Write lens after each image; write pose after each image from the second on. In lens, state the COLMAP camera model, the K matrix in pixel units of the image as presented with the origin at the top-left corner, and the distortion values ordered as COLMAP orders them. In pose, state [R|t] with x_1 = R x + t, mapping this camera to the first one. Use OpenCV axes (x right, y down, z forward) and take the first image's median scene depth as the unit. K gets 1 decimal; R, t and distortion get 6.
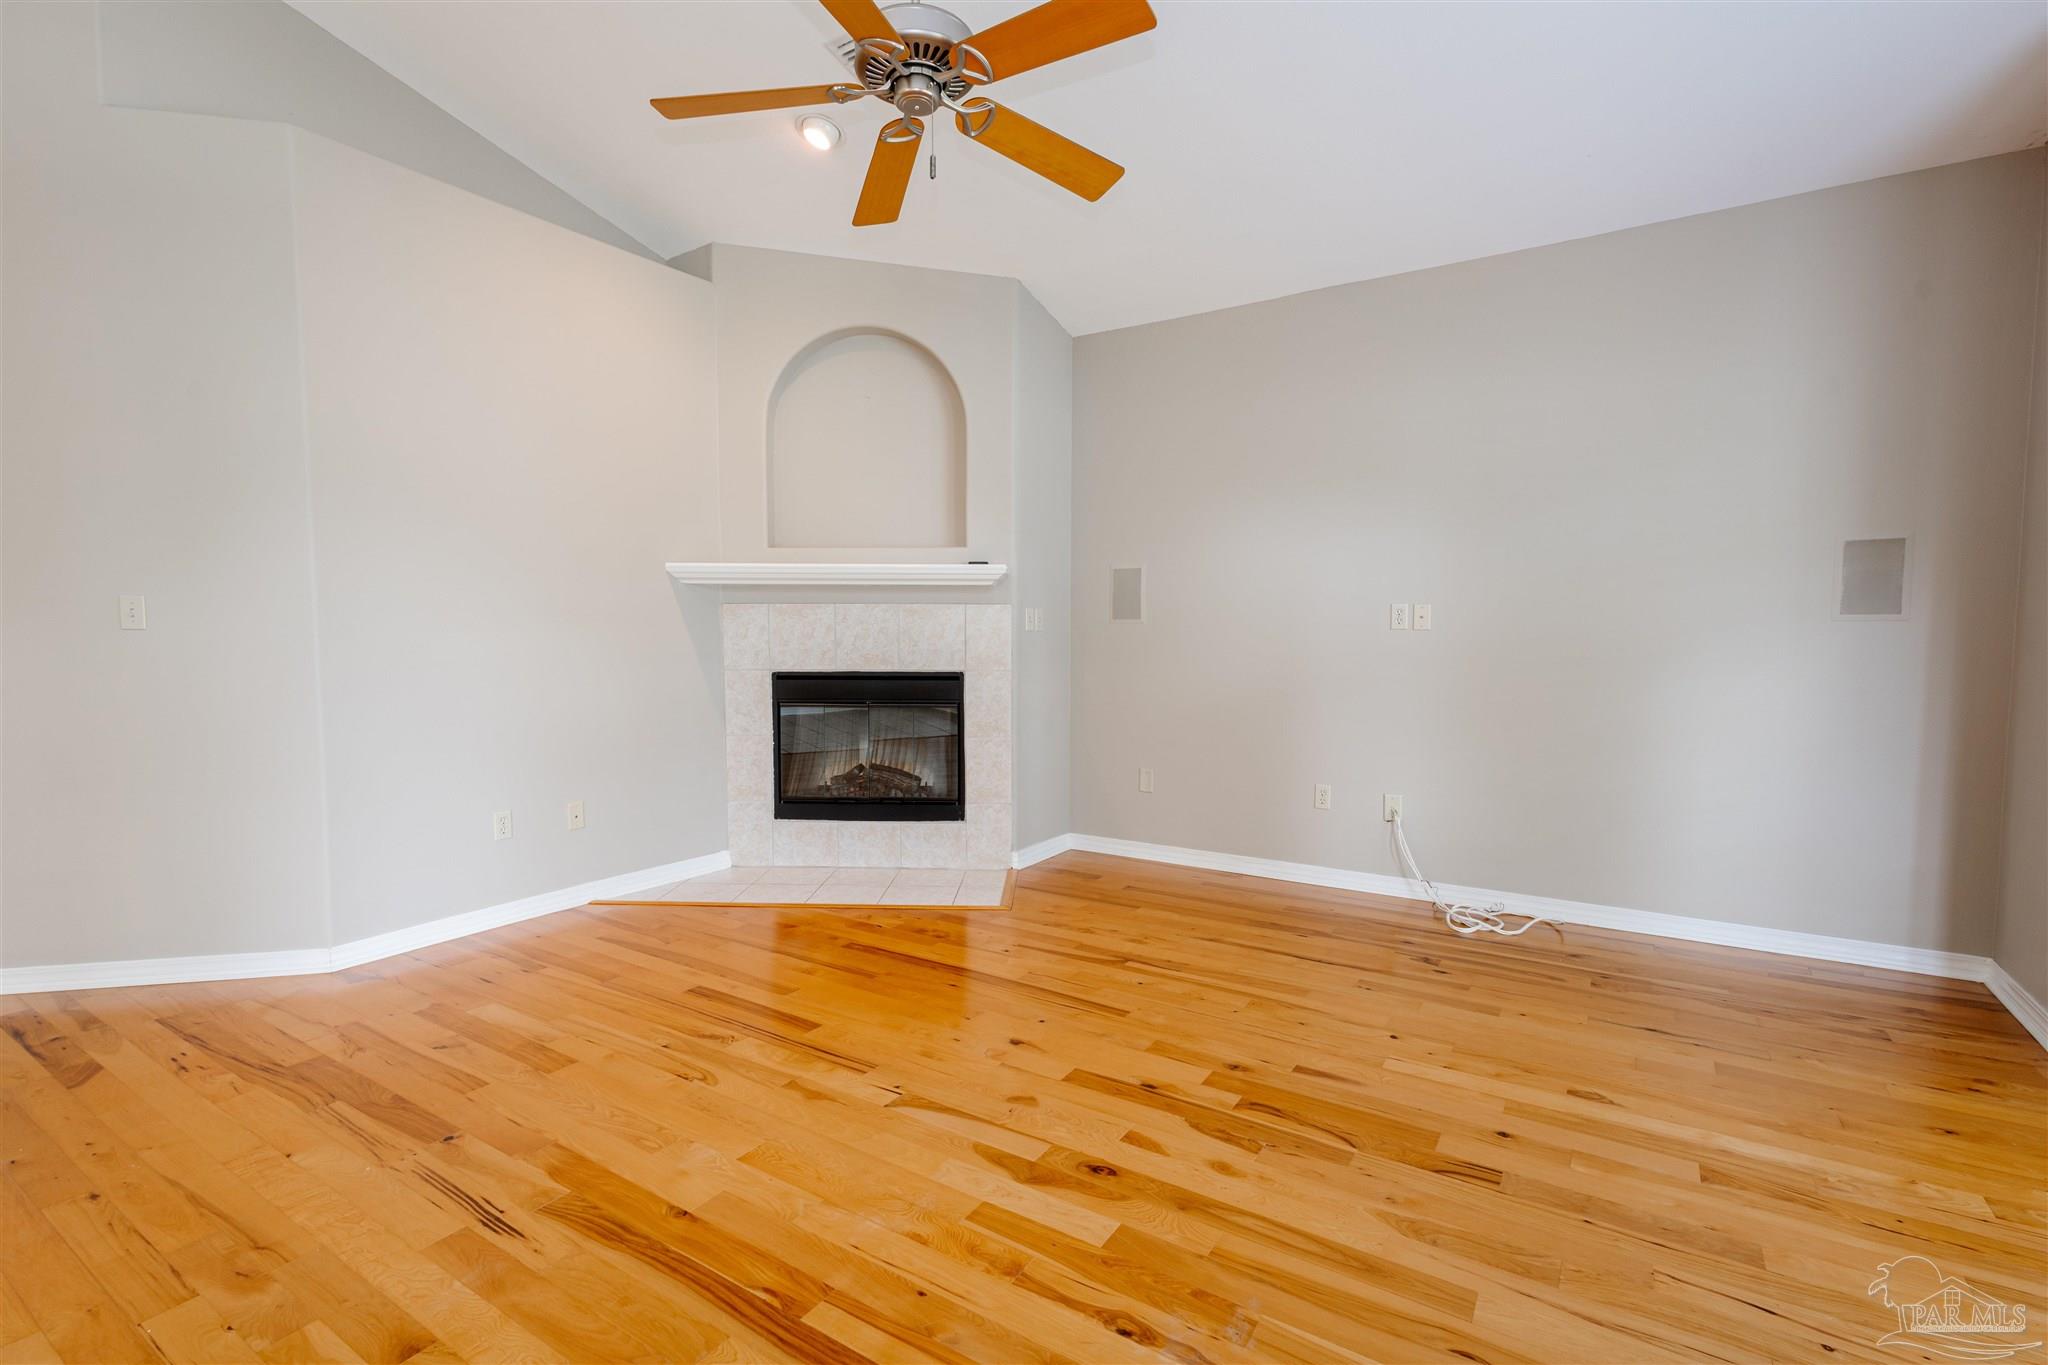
lens RADIAL K [[935.0, 0, 1027.1], [0, 935.0, 687.1], [0, 0, 1]] dist [0.004431, -0.000059]
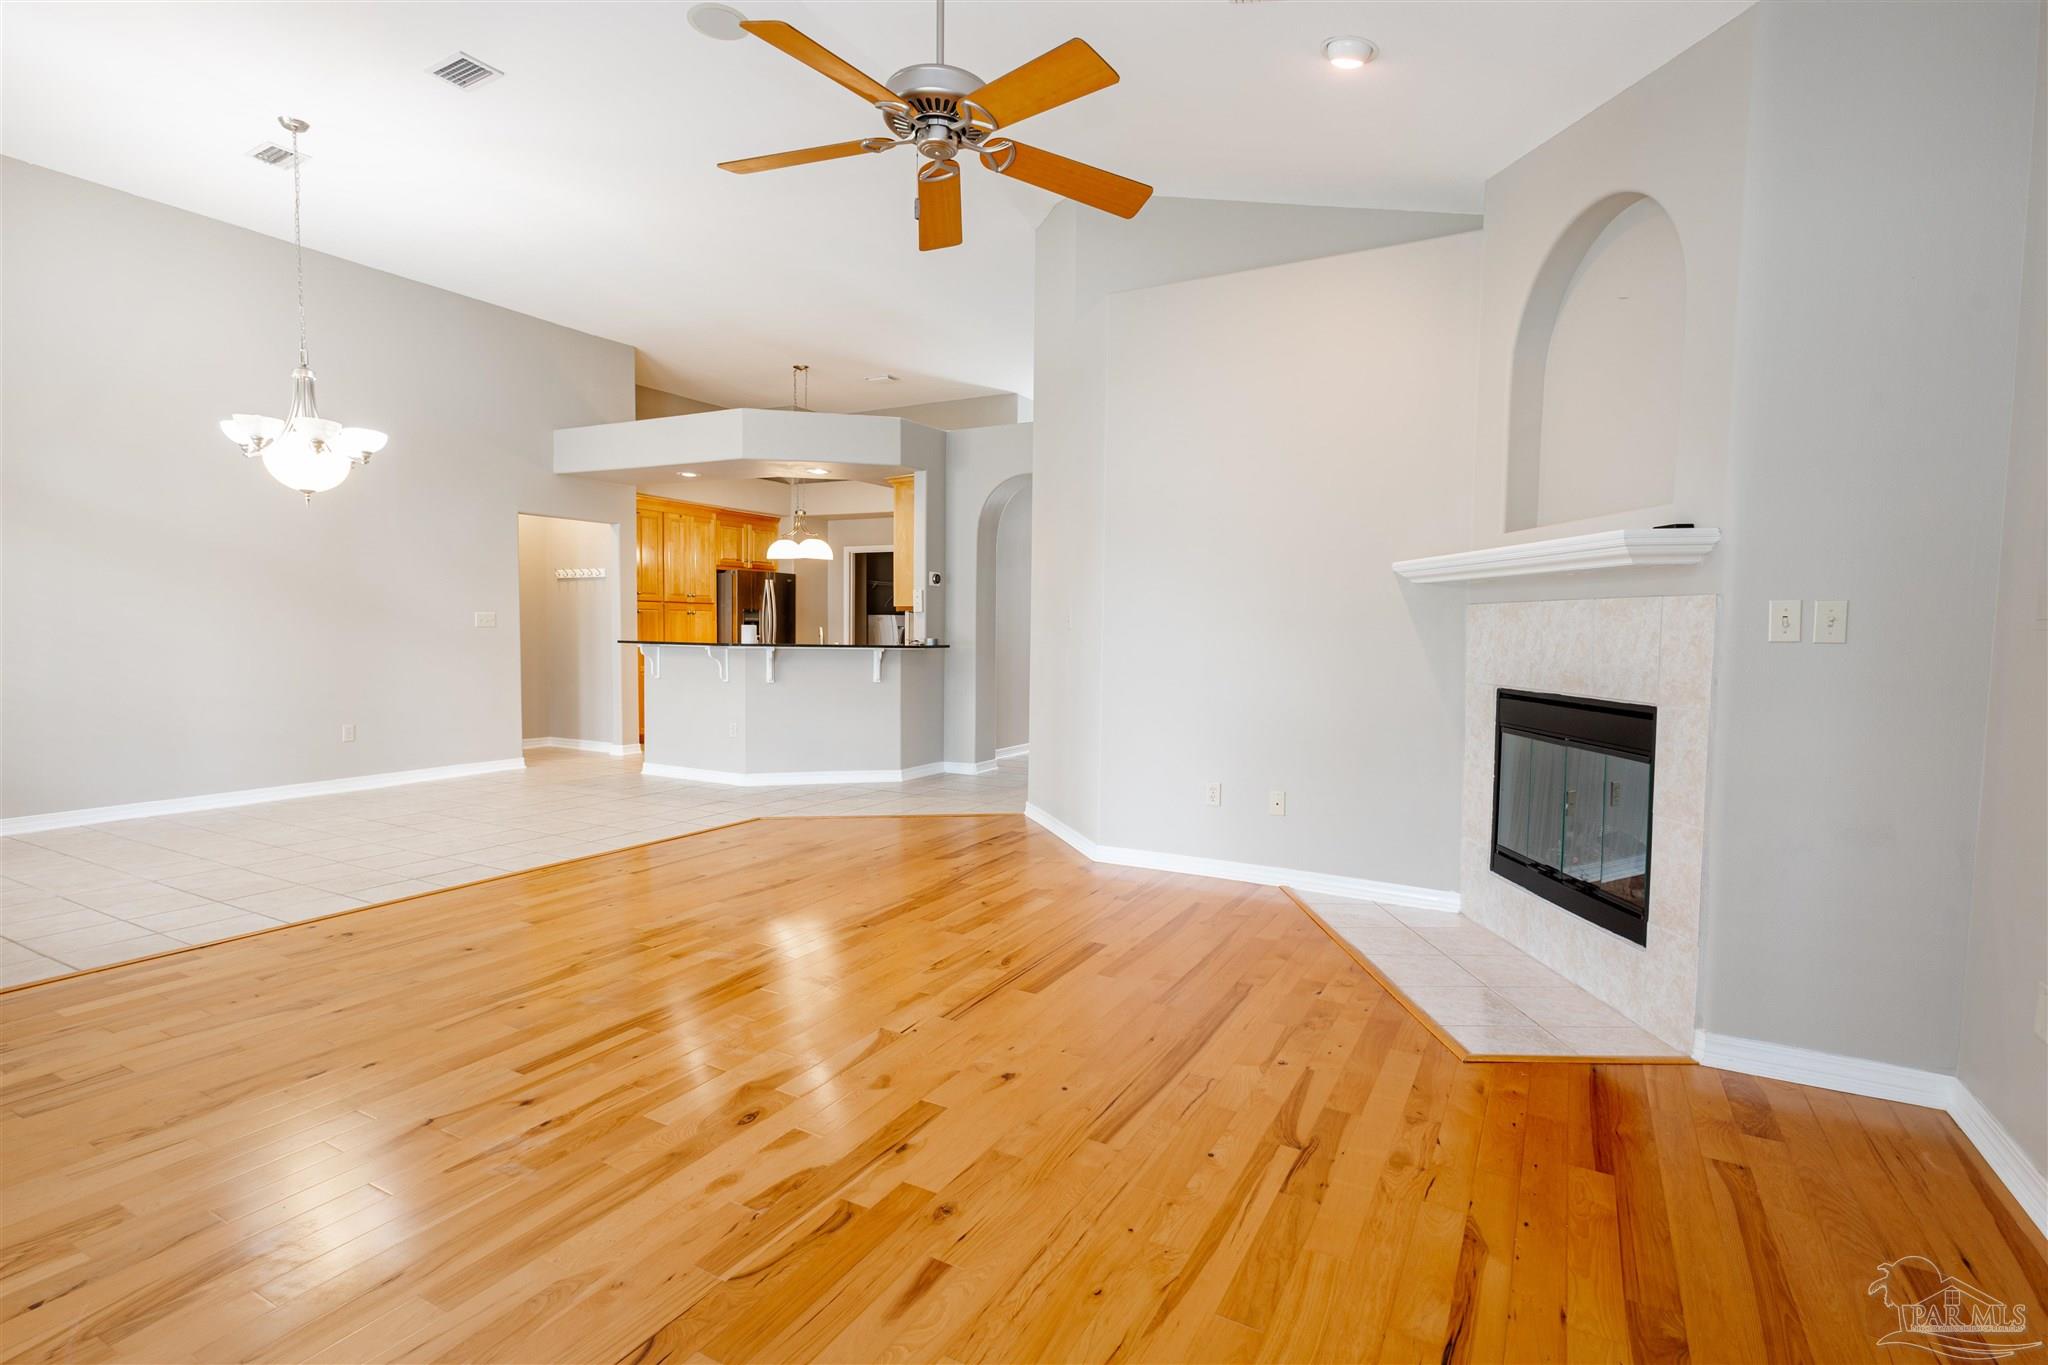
lens RADIAL K [[978.7, 0, 1026.8], [0, 978.7, 686.7], [0, 0, 1]] dist [0.011508, -0.004620]
pose [[0.064552, 0.061567, -0.996013, 0.817136], [-0.074871, 0.995581, 0.056688, -0.052478], [0.995102, 0.070913, 0.068877, 0.811396]]
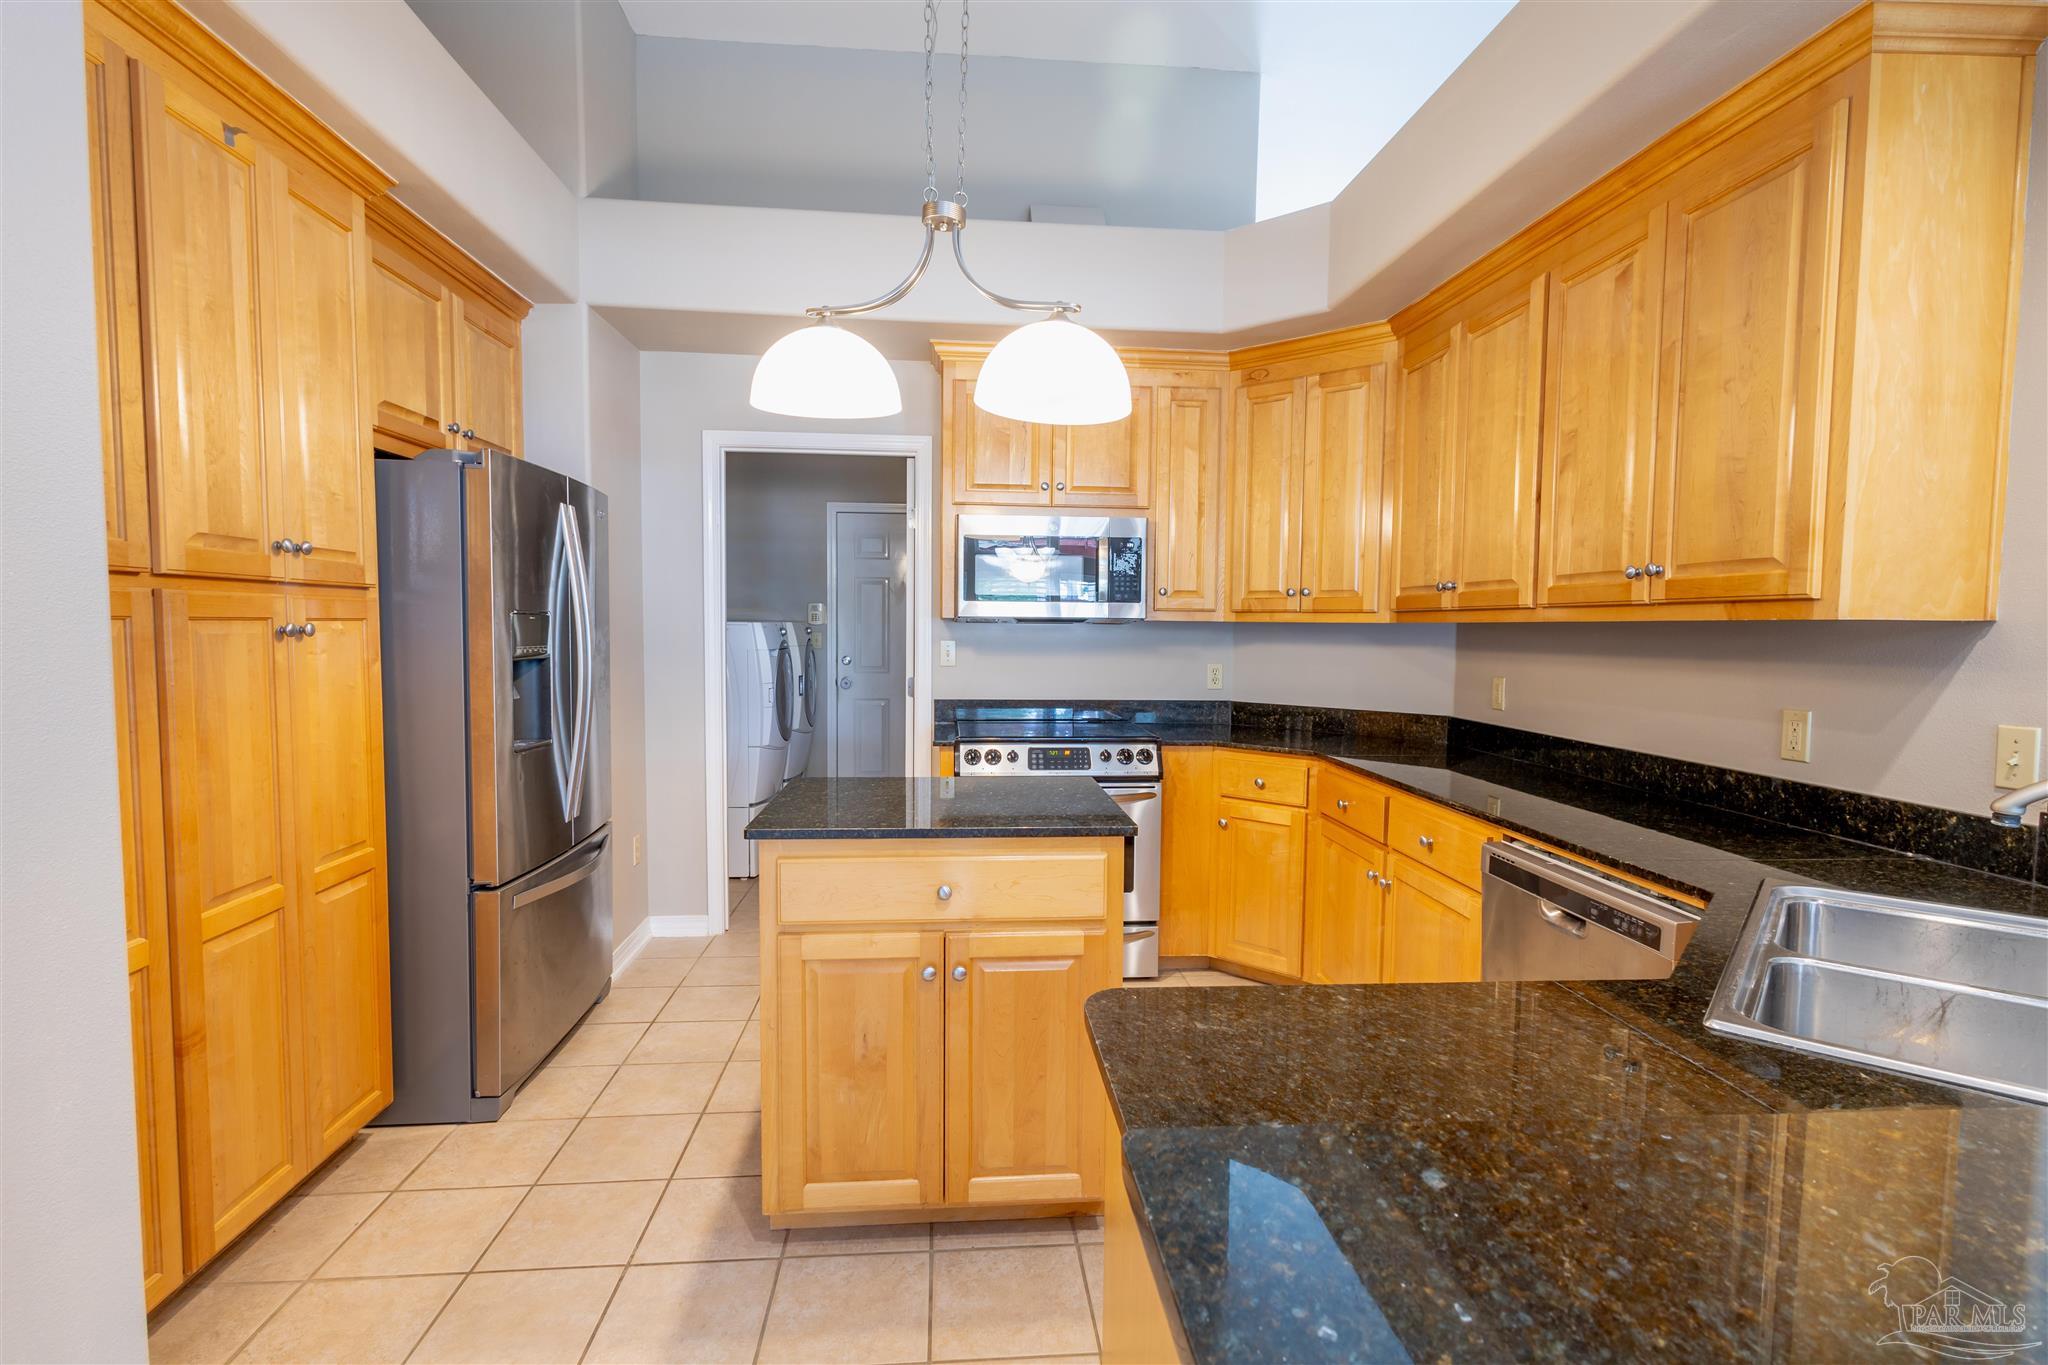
lens RADIAL K [[978.7, 0, 1026.8], [0, 978.7, 686.7], [0, 0, 1]] dist [0.011508, -0.004620]
pose [[0.605339, 0.056265, -0.793977, -1.665595], [-0.059962, 0.997888, 0.024999, -0.037949], [0.793706, 0.032475, 0.607434, -0.104401]]
